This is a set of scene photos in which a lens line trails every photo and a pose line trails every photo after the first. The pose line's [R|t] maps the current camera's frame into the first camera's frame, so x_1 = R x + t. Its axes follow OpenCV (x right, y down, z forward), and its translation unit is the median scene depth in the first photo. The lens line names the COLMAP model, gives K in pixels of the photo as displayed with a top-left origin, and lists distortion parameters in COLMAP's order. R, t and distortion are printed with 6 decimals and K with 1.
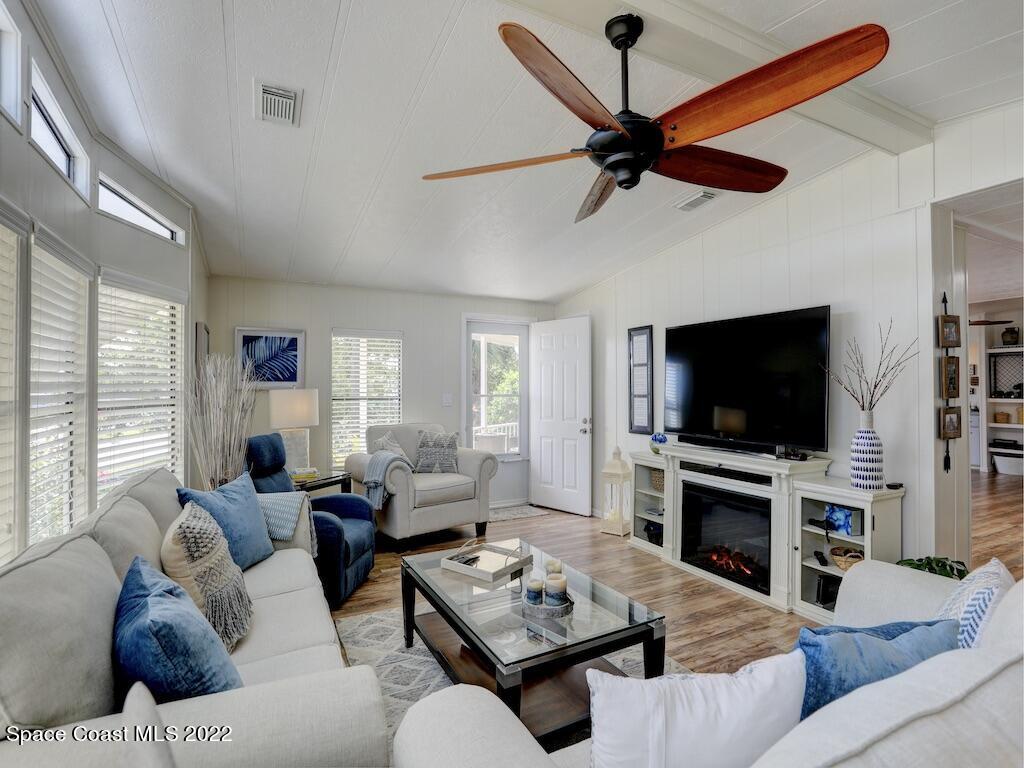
lens RADIAL K [[510.6, 0, 516.5], [0, 510.6, 382.1], [0, 0, 1]] dist [-0.000419, 0.000715]
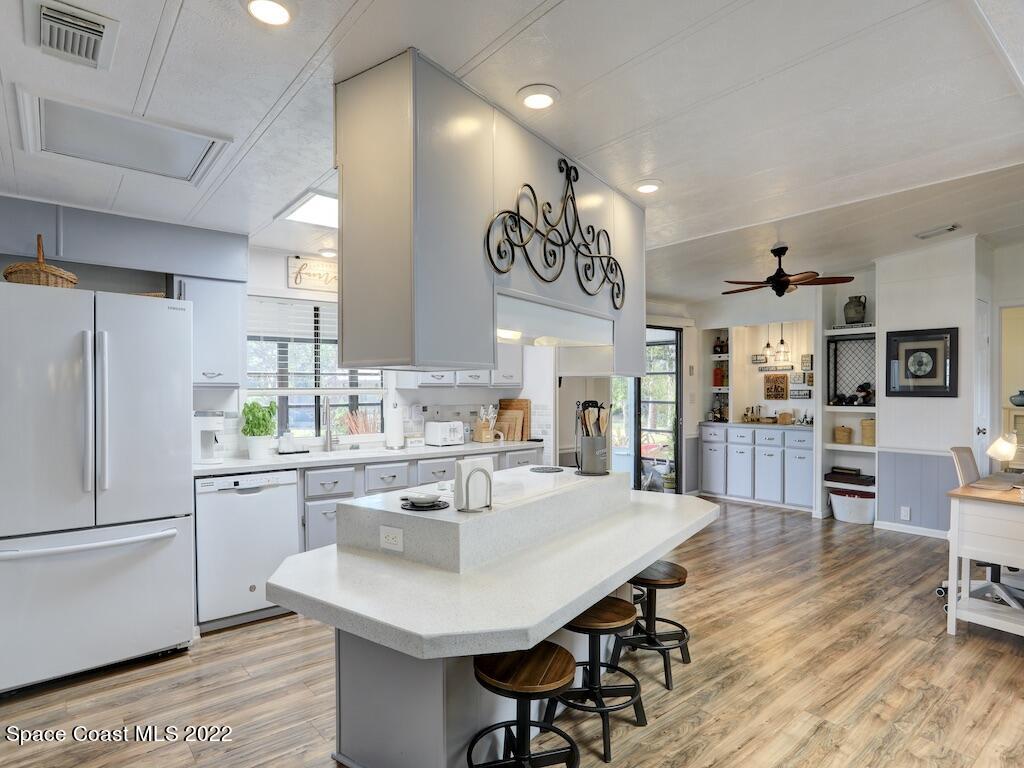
lens RADIAL K [[579.7, 0, 504.0], [0, 579.7, 397.8], [0, 0, 1]] dist [-0.036102, 0.001157]
pose [[0.978741, -0.005311, 0.205031, 0.376991], [-0.000459, 0.999606, 0.028082, 0.001487], [-0.205099, -0.027579, 0.978353, 0.373892]]
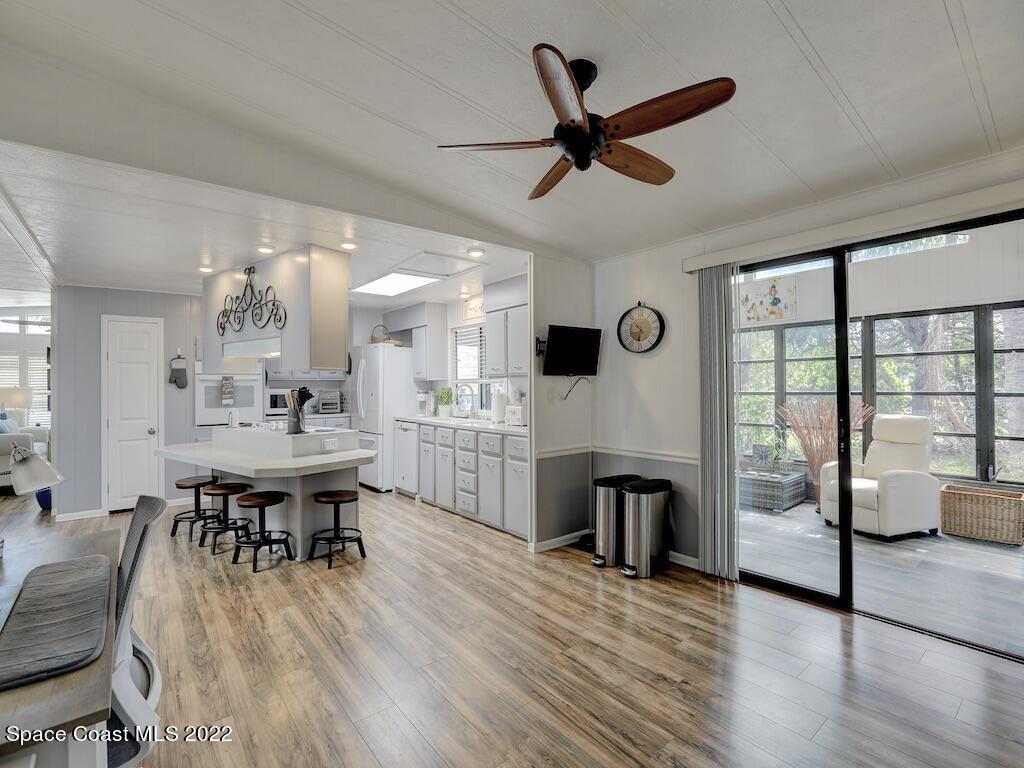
lens RADIAL K [[487.1, 0, 503.5], [0, 487.1, 384.3], [0, 0, 1]] dist [-0.014378, 0.000134]
pose [[0.172747, -0.000413, -0.984966, 0.999659], [0.026674, 0.999635, 0.004259, 0.013503], [0.984605, -0.027009, 0.172695, 0.826323]]
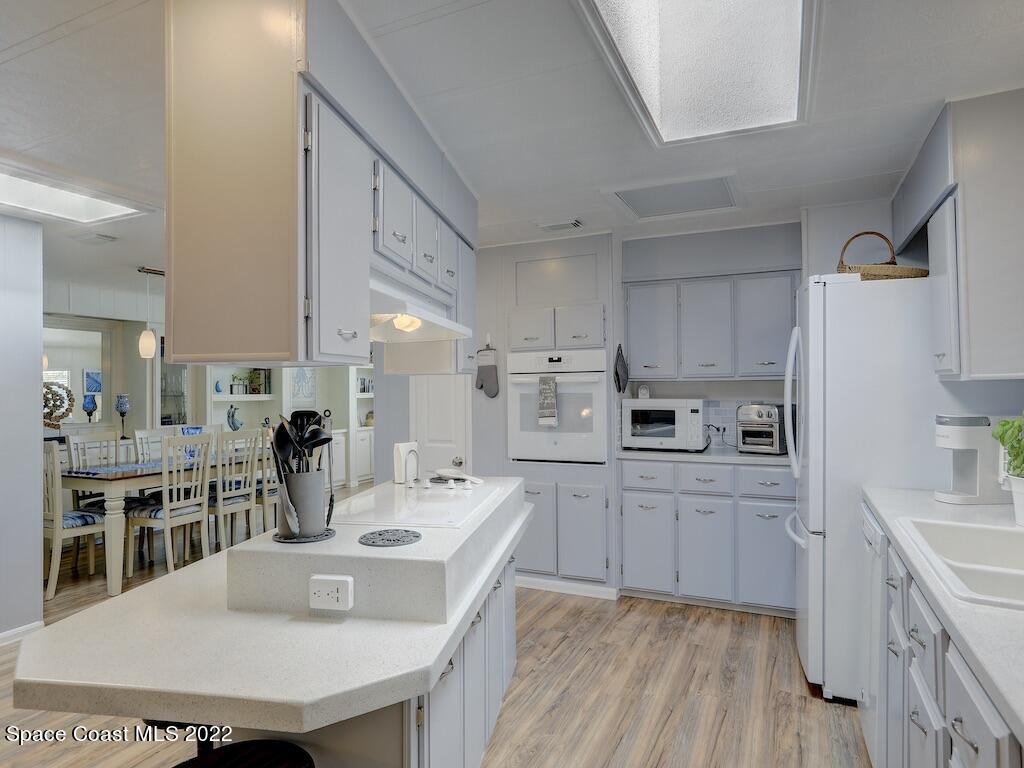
lens RADIAL K [[591.5, 0, 520.3], [0, 591.5, 385.0], [0, 0, 1]] dist [-0.002028, 0.003319]
pose [[-0.799533, 0.006477, -0.600587, 0.565947], [0.022404, 0.999568, -0.019046, 0.010111], [0.600204, -0.028683, -0.799332, 0.927954]]
